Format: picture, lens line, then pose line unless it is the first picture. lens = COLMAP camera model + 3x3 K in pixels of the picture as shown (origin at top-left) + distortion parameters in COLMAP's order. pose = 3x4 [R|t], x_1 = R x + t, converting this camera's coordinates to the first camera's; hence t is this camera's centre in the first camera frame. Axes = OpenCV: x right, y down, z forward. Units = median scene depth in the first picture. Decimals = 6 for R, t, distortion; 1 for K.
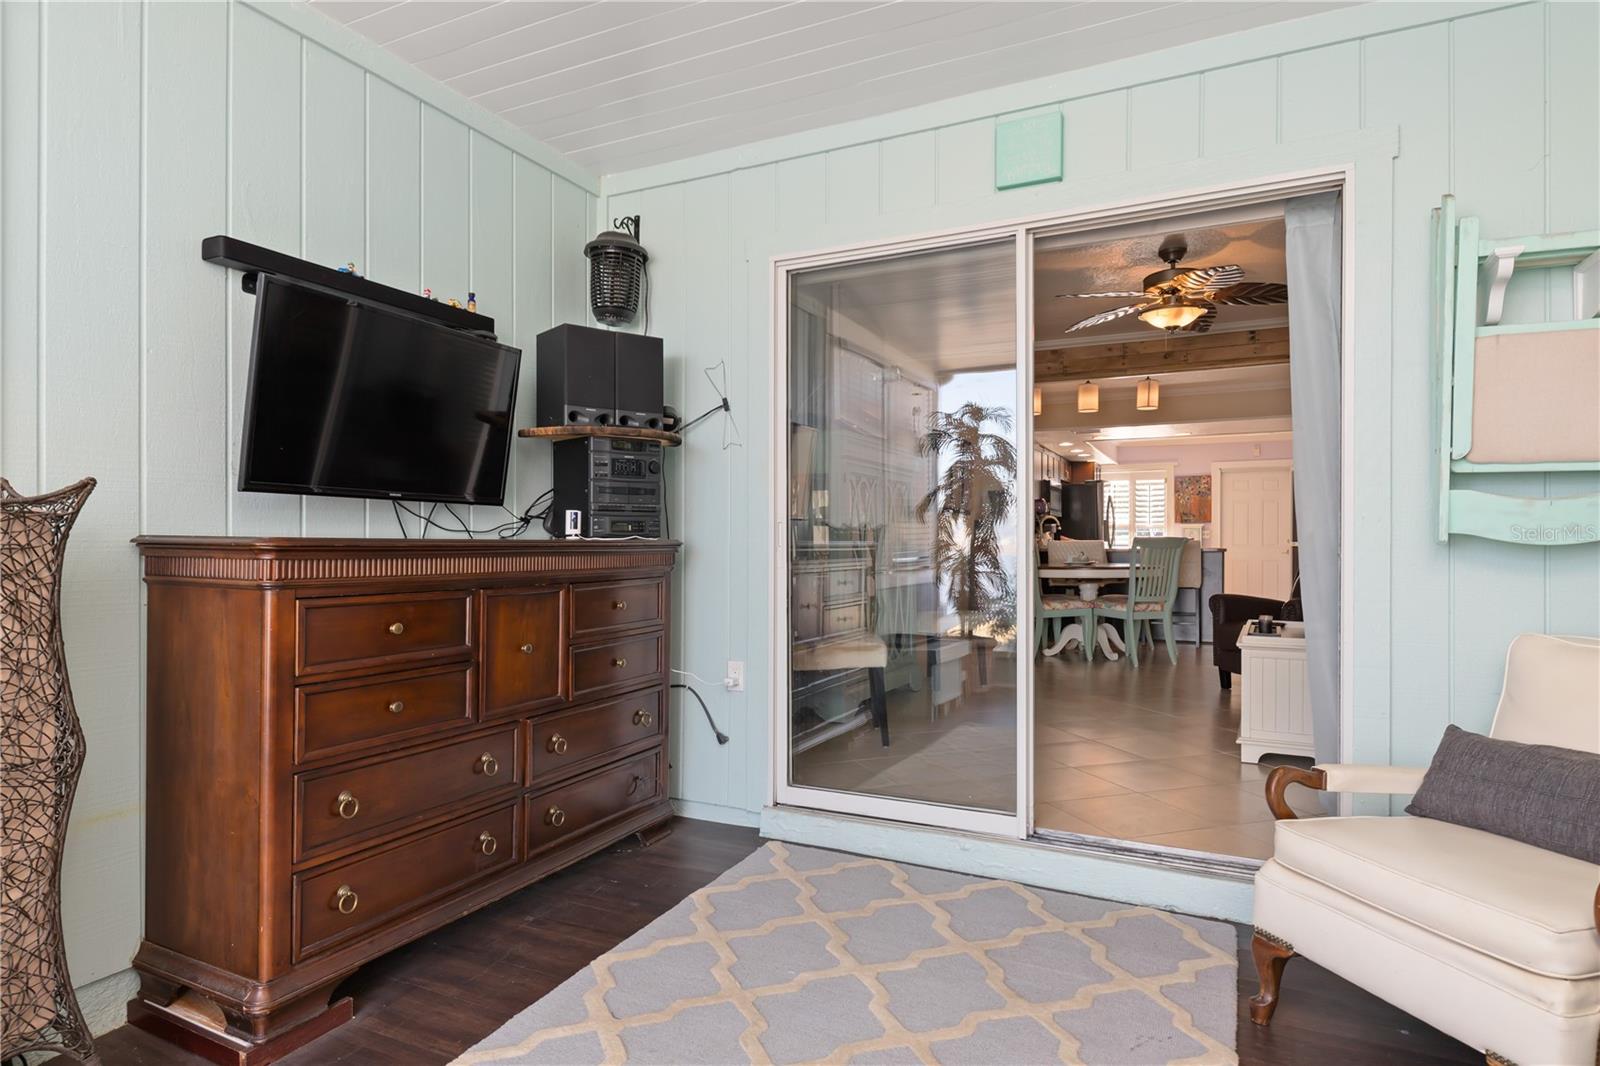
lens RADIAL K [[897.8, 0, 787.3], [0, 897.8, 541.6], [0, 0, 1]] dist [0.017770, -0.014189]
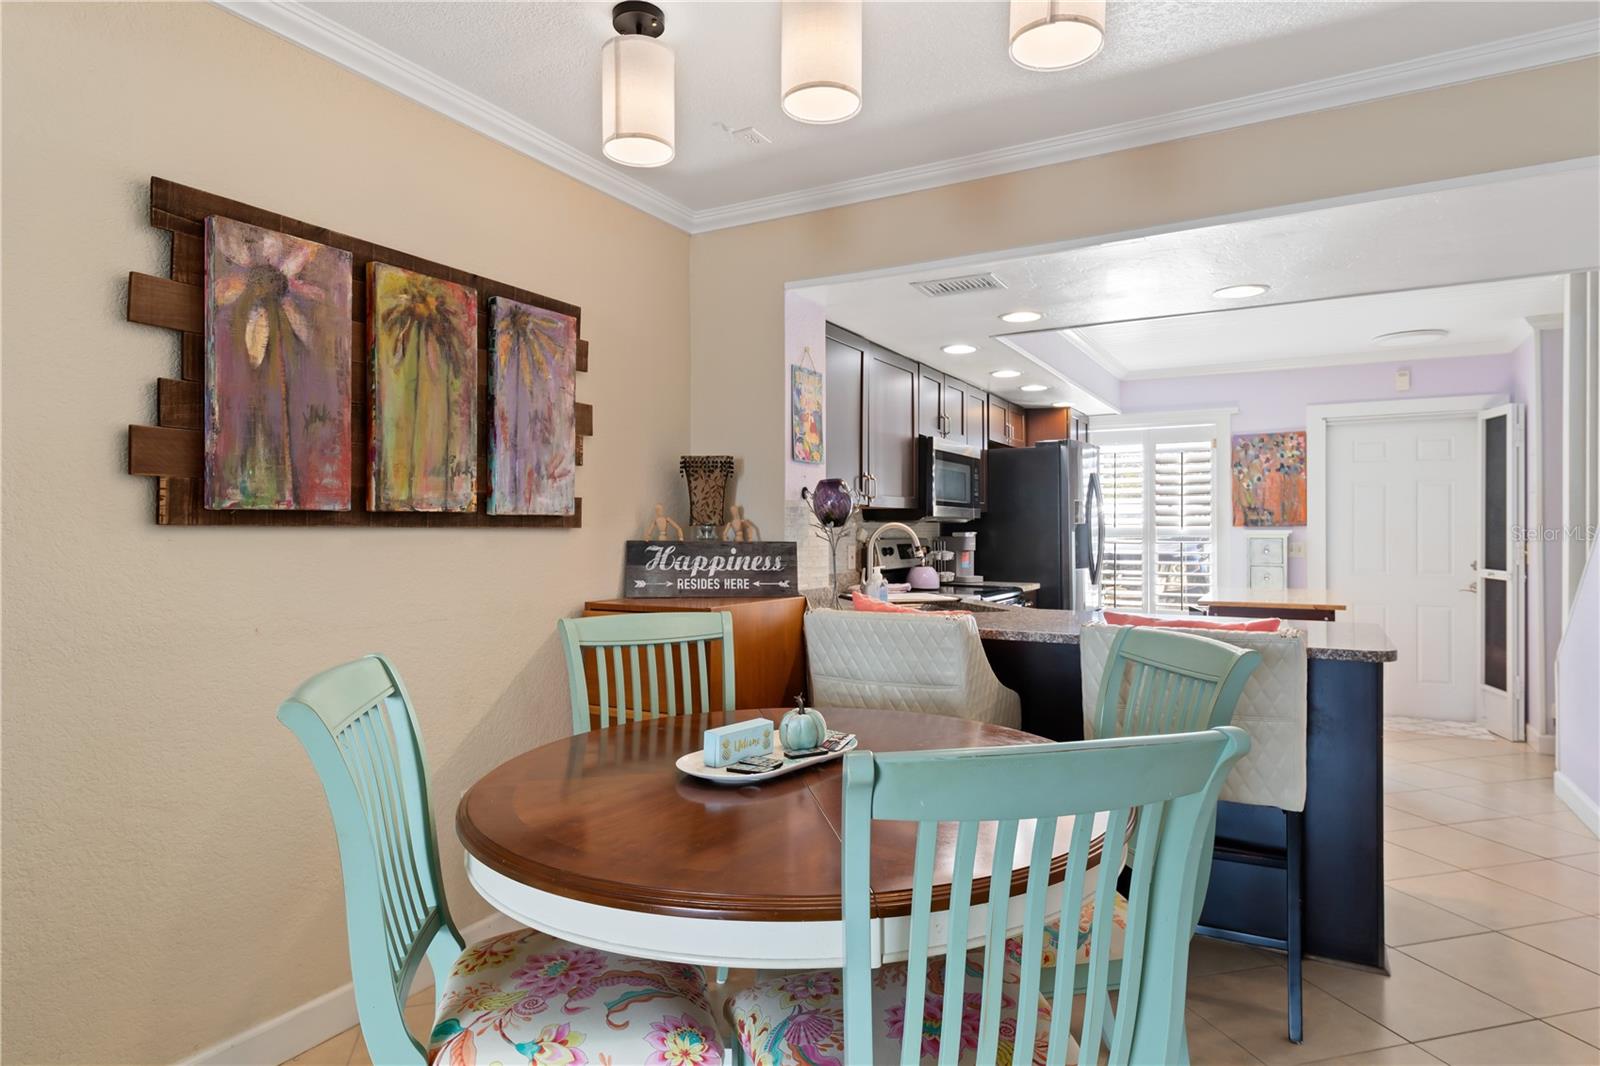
lens RADIAL K [[897.8, 0, 795.8], [0, 897.8, 523.2], [0, 0, 1]] dist [0.017770, -0.014189]
pose [[0.998276, -0.002426, -0.058650, 0.226816], [0.002242, 0.999992, -0.003220, -0.022716], [0.058657, 0.003083, 0.998273, 0.505832]]
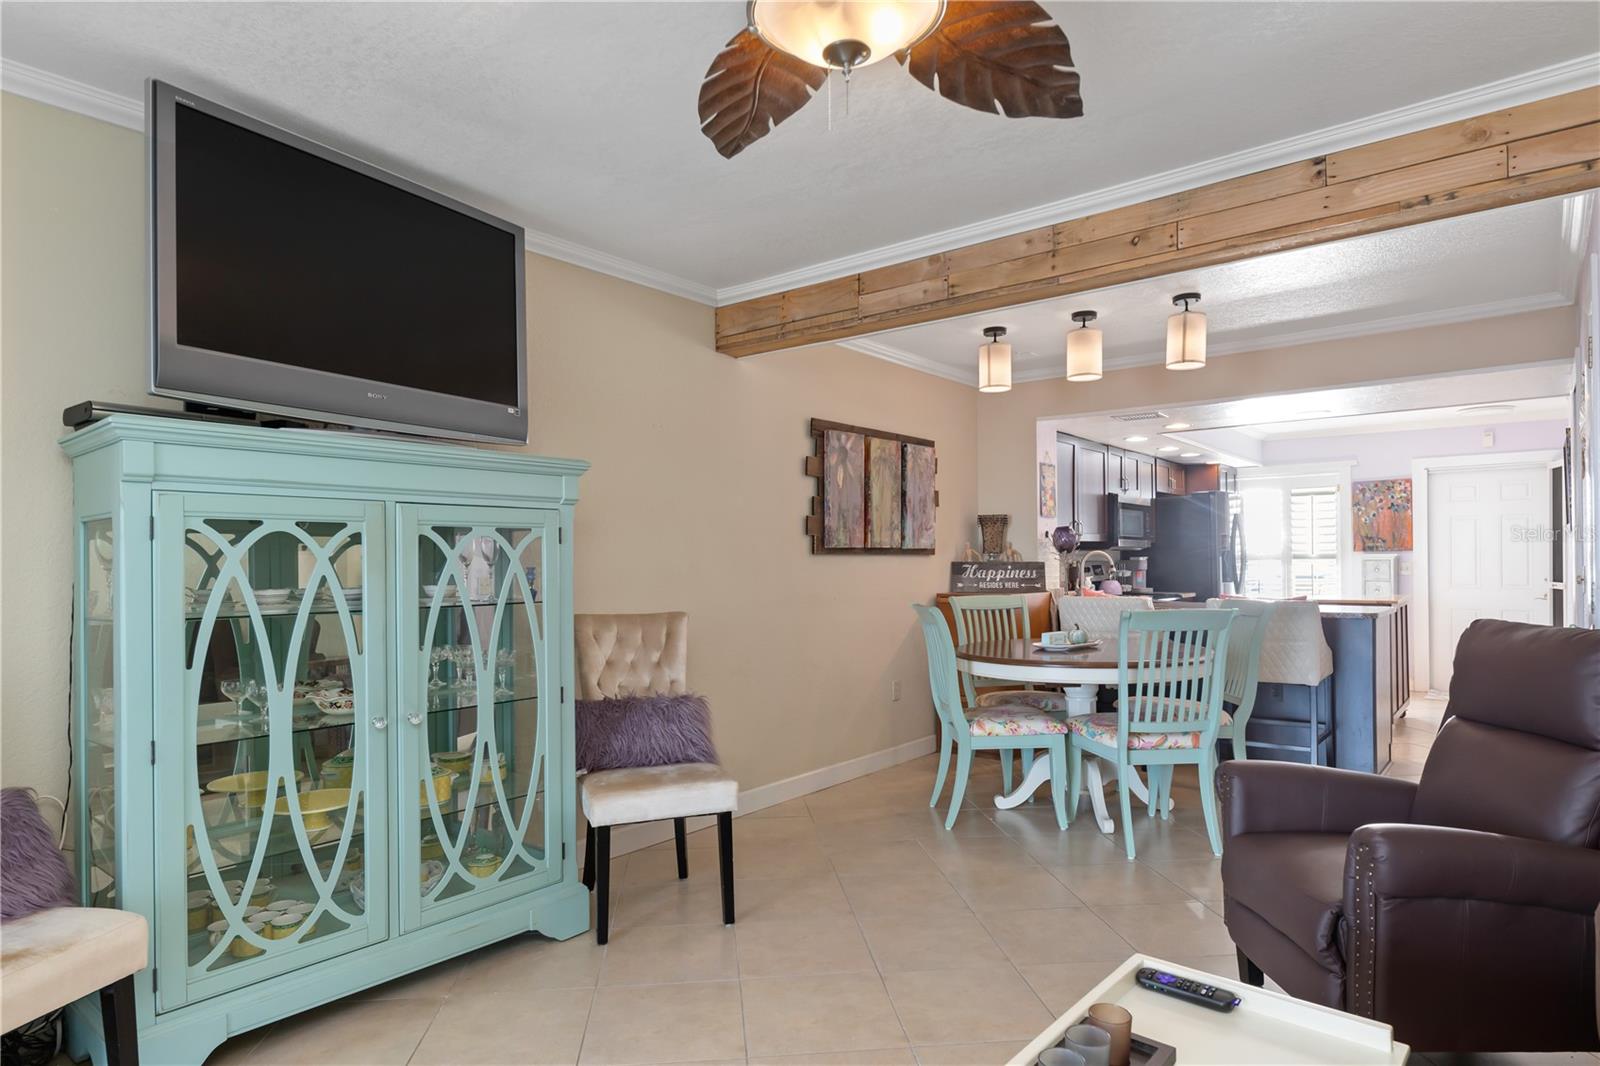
lens RADIAL K [[897.8, 0, 791.3], [0, 897.8, 554.6], [0, 0, 1]] dist [0.017770, -0.014189]
pose [[0.973449, -0.010667, -0.228655, 0.187938], [0.010329, 0.999943, -0.002674, -0.022011], [0.228671, 0.000241, 0.973504, 0.266159]]
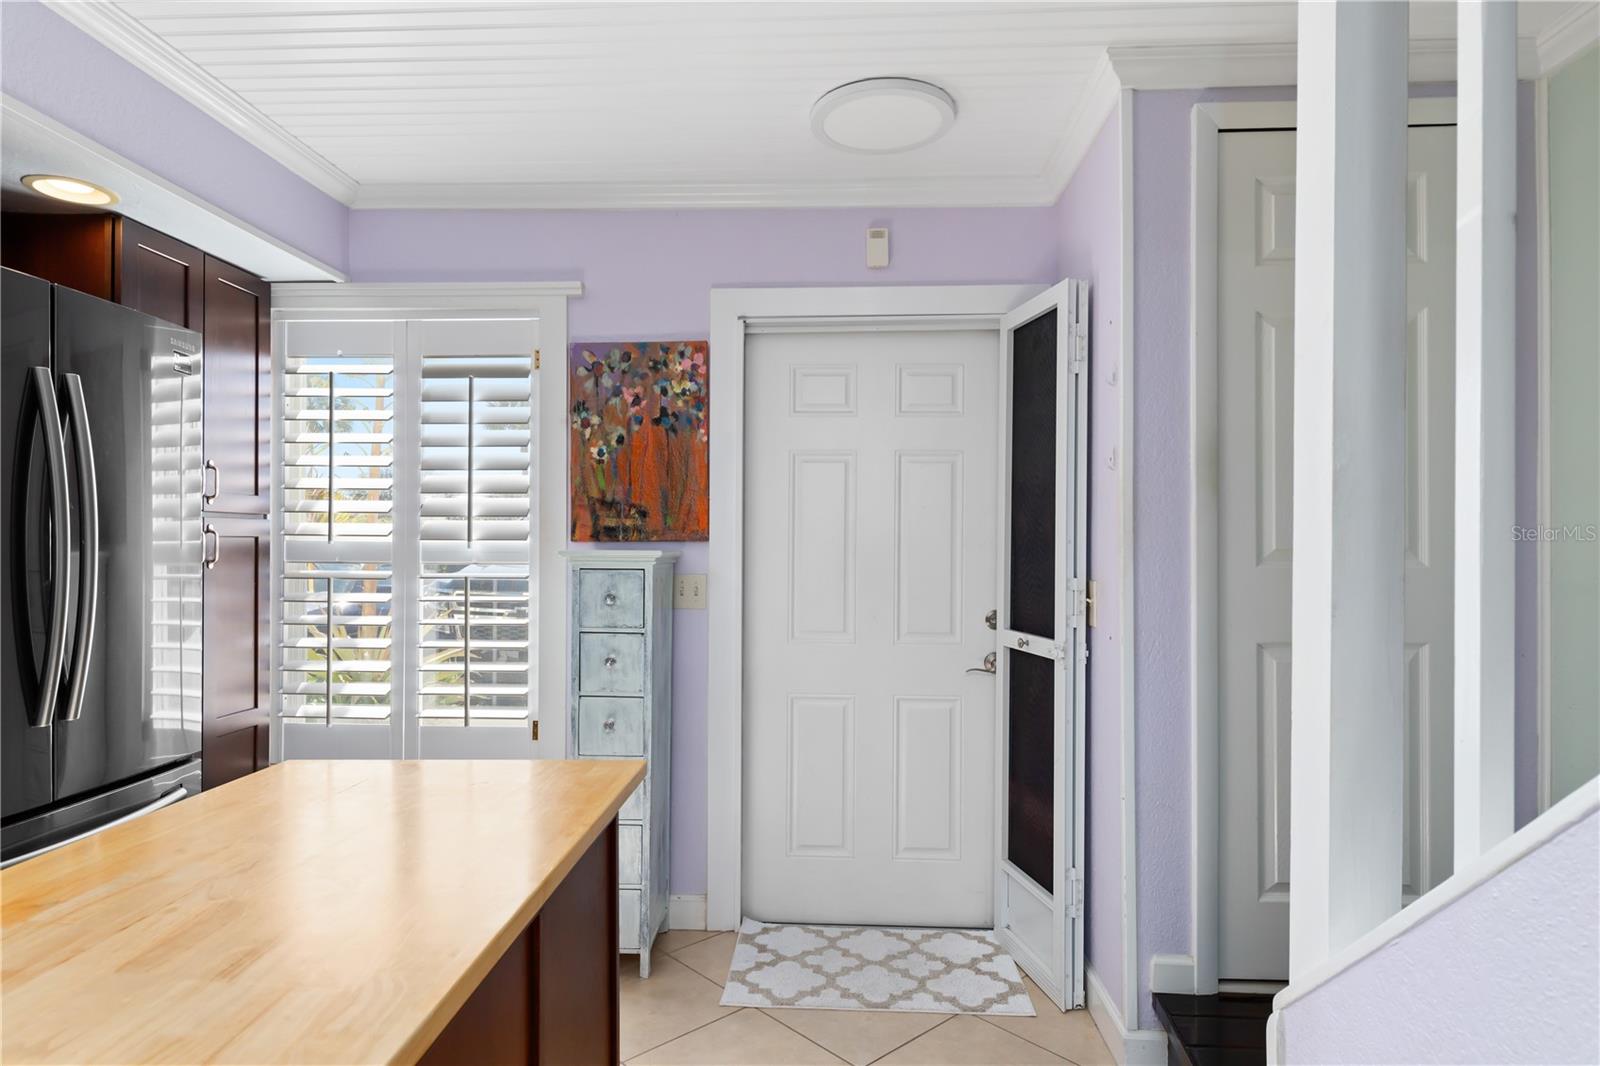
lens RADIAL K [[897.8, 0, 793.5], [0, 897.8, 539.8], [0, 0, 1]] dist [0.017770, -0.014189]
pose [[0.916769, 0.002101, 0.399412, 0.415112], [-0.004073, 0.999983, 0.004088, -0.023544], [-0.399397, -0.005375, 0.916762, 0.809401]]
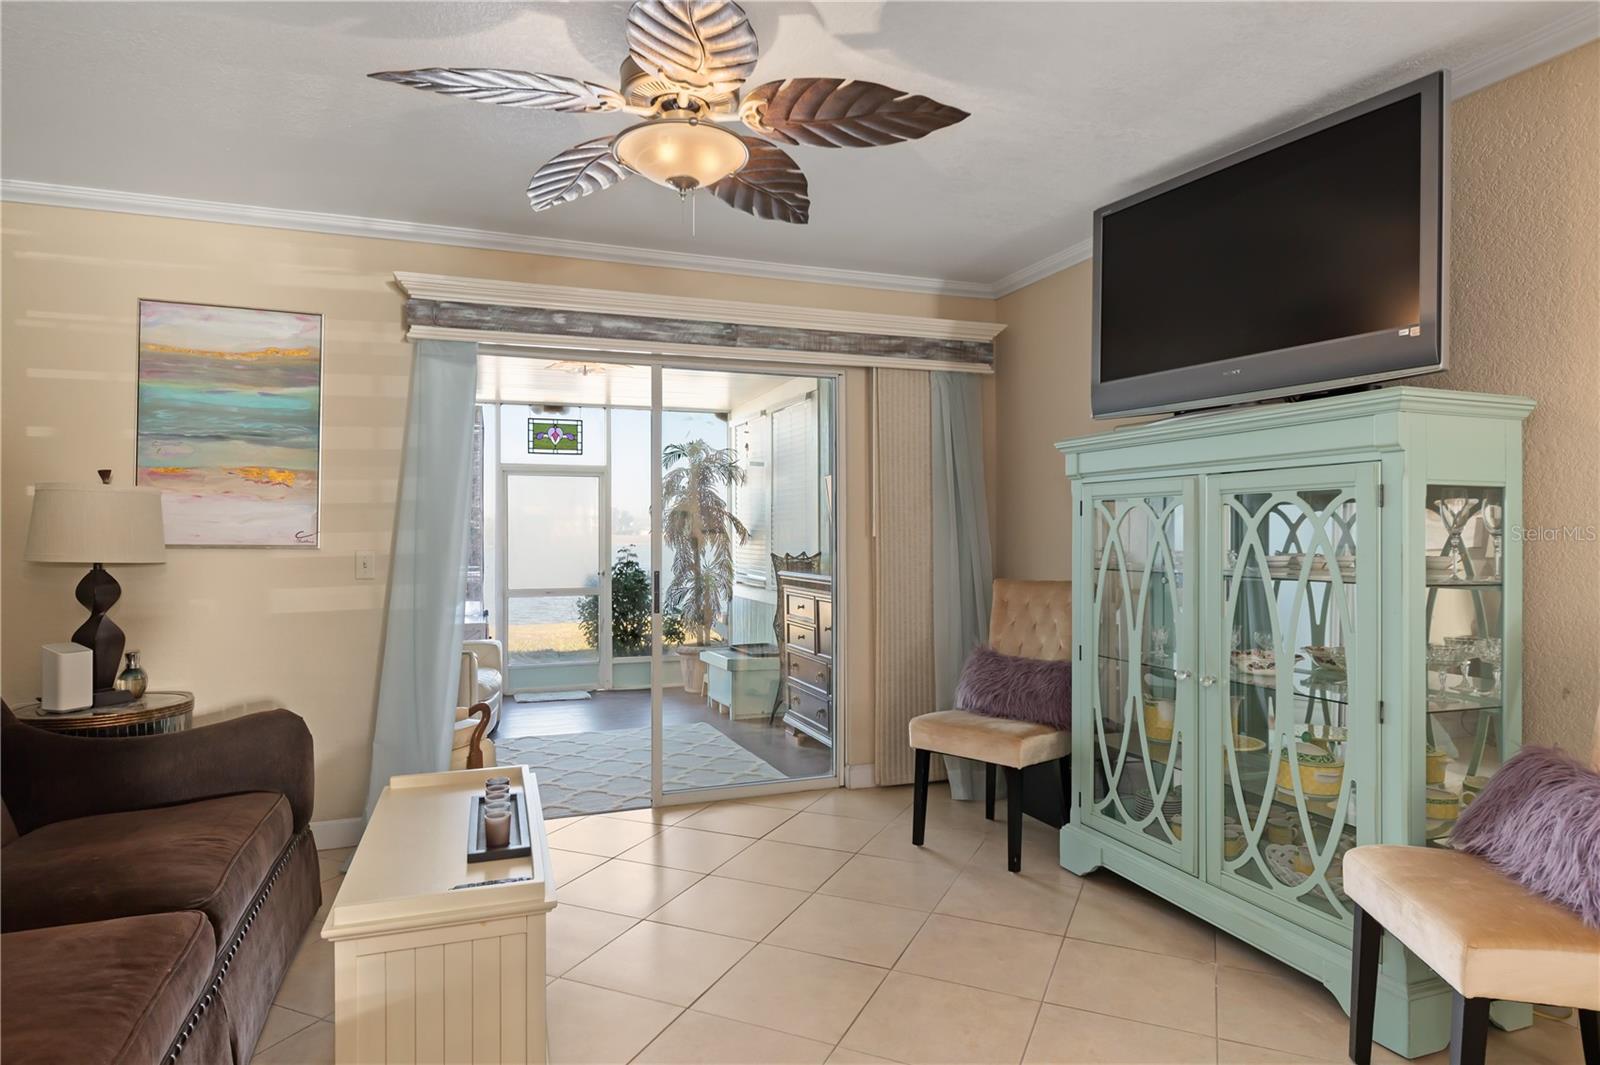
lens RADIAL K [[897.8, 0, 775.7], [0, 897.8, 527.9], [0, 0, 1]] dist [0.017770, -0.014189]
pose [[-0.696026, -0.010084, -0.717945, 0.286425], [-0.001872, 0.999923, -0.012230, -0.019097], [0.718014, -0.007168, -0.695992, 0.534050]]
